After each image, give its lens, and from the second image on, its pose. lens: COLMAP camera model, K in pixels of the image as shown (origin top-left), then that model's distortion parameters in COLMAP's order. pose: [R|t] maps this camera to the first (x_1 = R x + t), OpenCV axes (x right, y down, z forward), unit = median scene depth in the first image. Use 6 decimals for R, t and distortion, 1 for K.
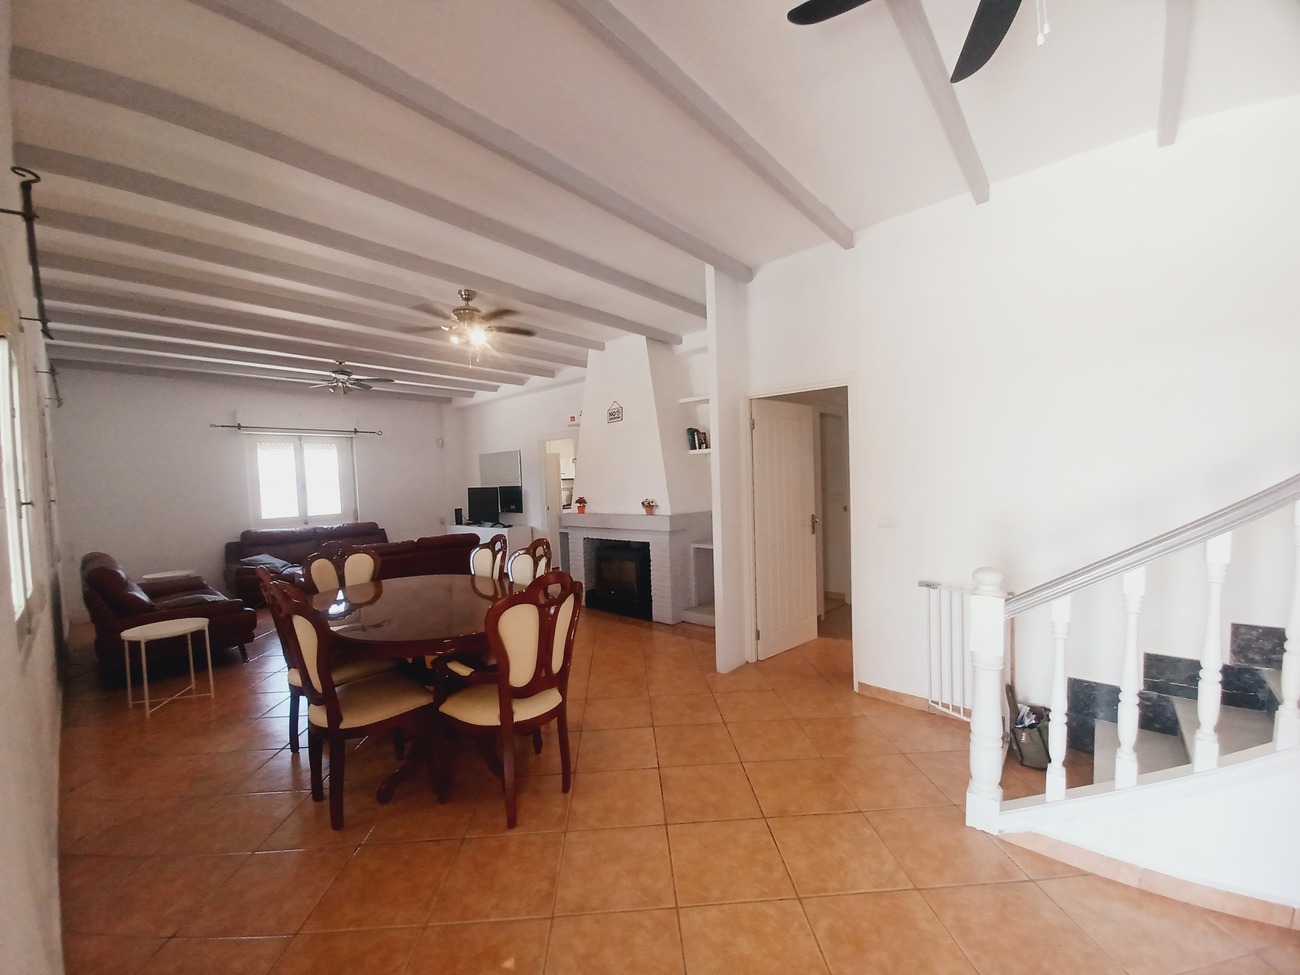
lens RADIAL K [[509.3, 0, 648.3], [0, 509.3, 495.5], [0, 0, 1]] dist [-0.014724, -0.003135]
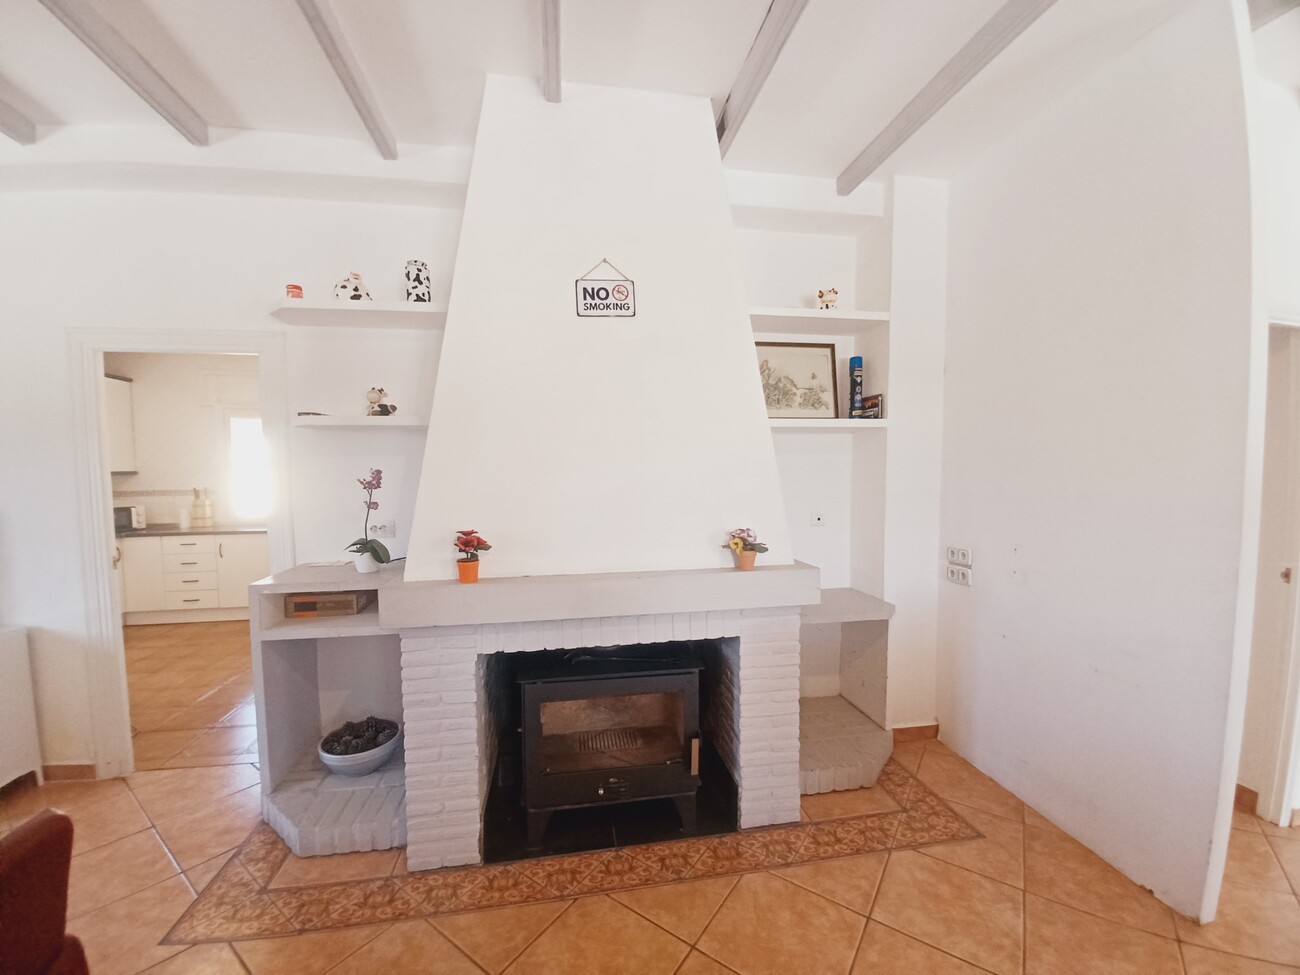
lens RADIAL K [[509.3, 0, 653.0], [0, 509.3, 490.6], [0, 0, 1]] dist [-0.014724, -0.003135]
pose [[0.609994, -0.003986, 0.792396, -0.353775], [0.004638, 0.999988, 0.001461, -0.024252], [-0.792392, 0.002784, 0.610005, 0.809434]]
